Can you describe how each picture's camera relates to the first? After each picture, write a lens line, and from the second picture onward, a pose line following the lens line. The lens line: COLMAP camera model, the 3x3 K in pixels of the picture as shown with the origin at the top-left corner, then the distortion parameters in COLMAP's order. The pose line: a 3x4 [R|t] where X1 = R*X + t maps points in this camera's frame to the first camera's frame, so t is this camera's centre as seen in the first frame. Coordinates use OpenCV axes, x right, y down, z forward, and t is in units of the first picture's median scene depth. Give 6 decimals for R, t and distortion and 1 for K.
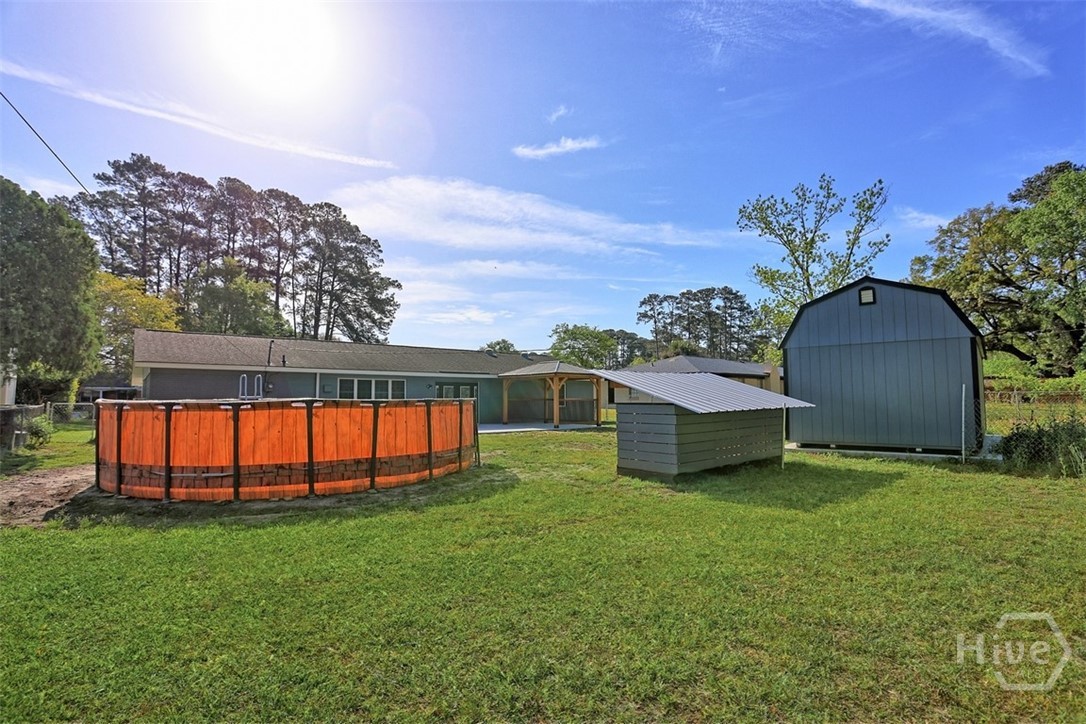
lens RADIAL K [[1064.2, 0, 543.1], [0, 1064.2, 363.1], [0, 0, 1]] dist [0.000075, -0.001718]
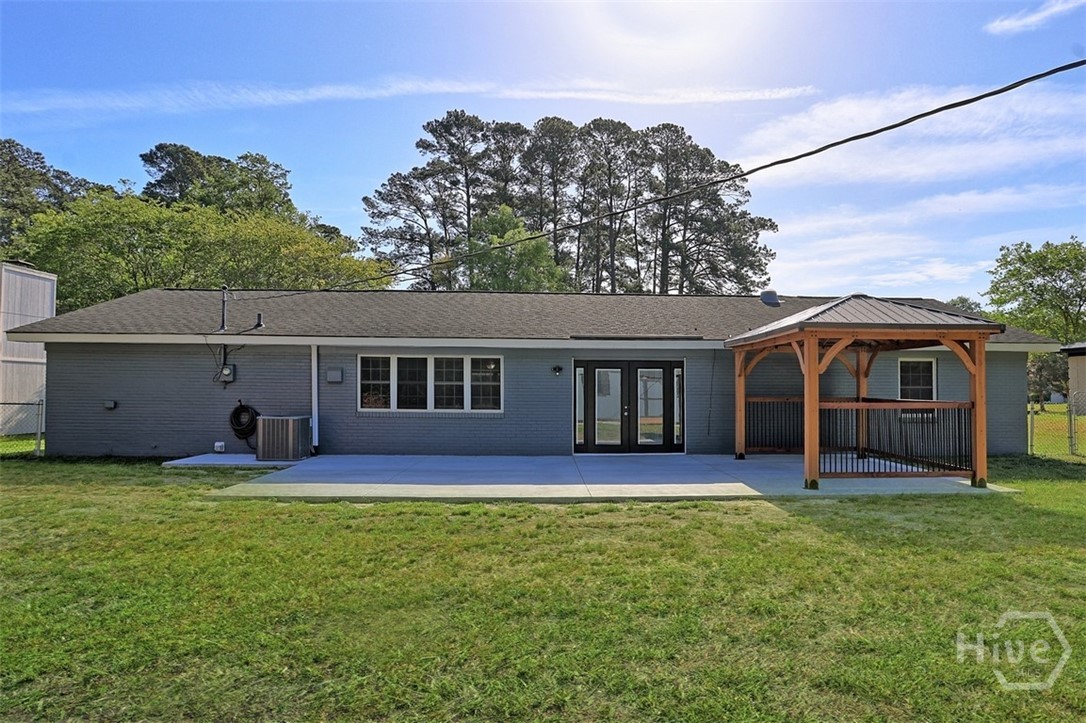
lens RADIAL K [[743.5, 0, 542.4], [0, 743.5, 337.7], [0, 0, 1]] dist [-0.112739, 0.088074]
pose [[0.752832, -0.041425, -0.656907, 0.049920], [0.019307, 0.998978, -0.040870, 0.012626], [0.657929, 0.018085, 0.752863, 0.474753]]
